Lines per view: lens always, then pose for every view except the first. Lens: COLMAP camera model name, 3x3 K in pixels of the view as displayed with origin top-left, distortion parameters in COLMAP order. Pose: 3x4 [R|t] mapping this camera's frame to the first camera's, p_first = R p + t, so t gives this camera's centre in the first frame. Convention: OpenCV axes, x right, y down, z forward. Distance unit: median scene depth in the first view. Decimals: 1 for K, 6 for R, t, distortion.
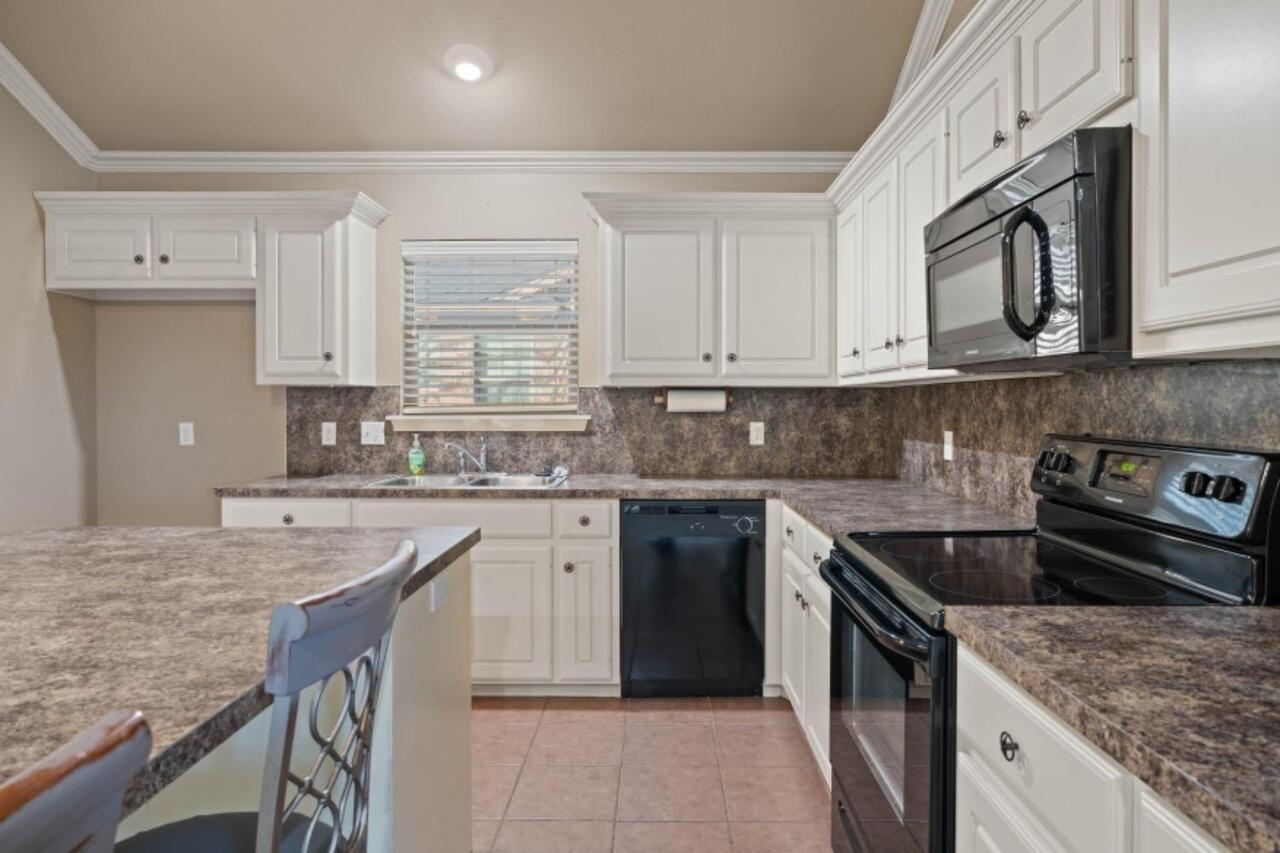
lens RADIAL K [[879.7, 0, 629.2], [0, 879.7, 420.0], [0, 0, 1]] dist [0.019938, 0.004273]
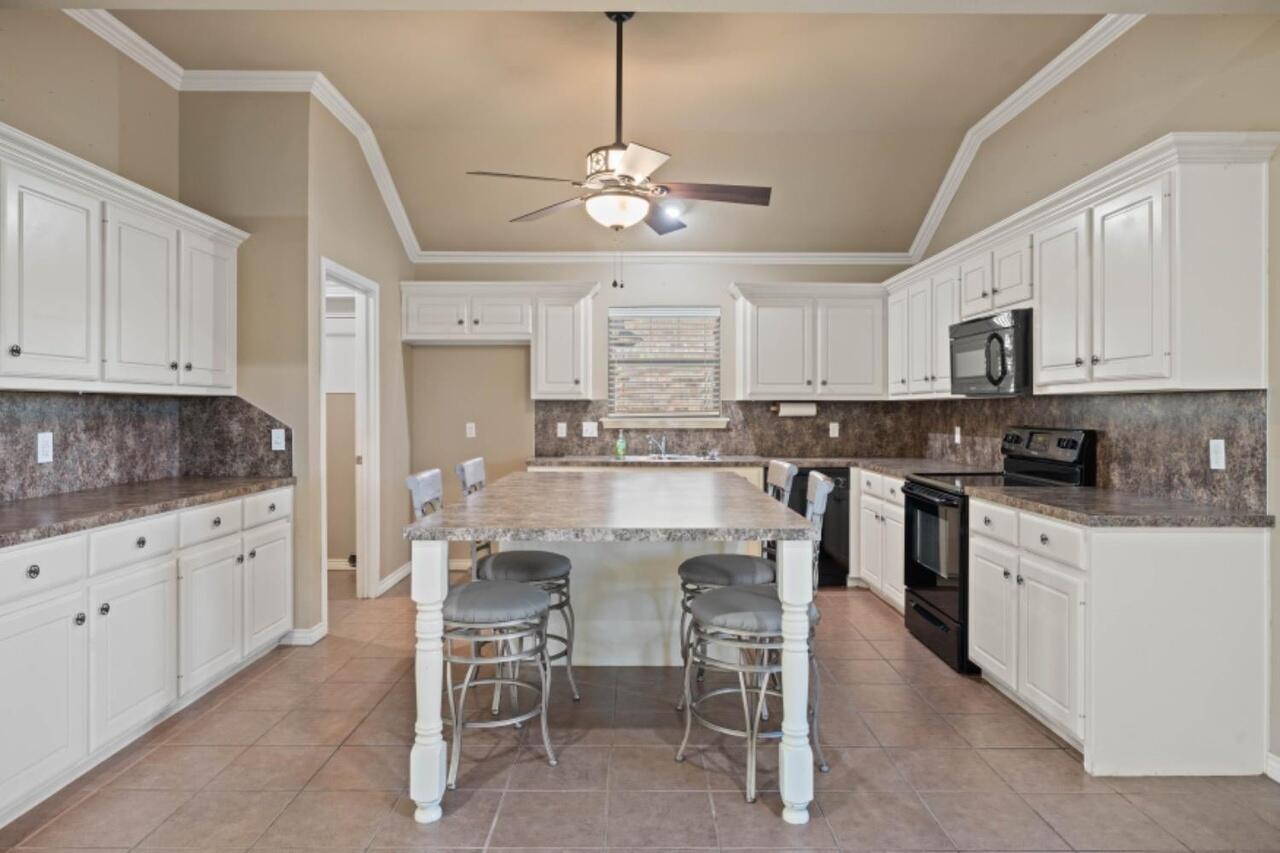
lens RADIAL K [[839.9, 0, 651.3], [0, 839.9, 417.3], [0, 0, 1]] dist [0.012187, 0.003746]
pose [[0.999881, 0.000803, 0.015398, -0.224990], [-0.000636, 0.999941, -0.010814, 0.010093], [-0.015406, 0.010802, 0.999823, -0.546960]]
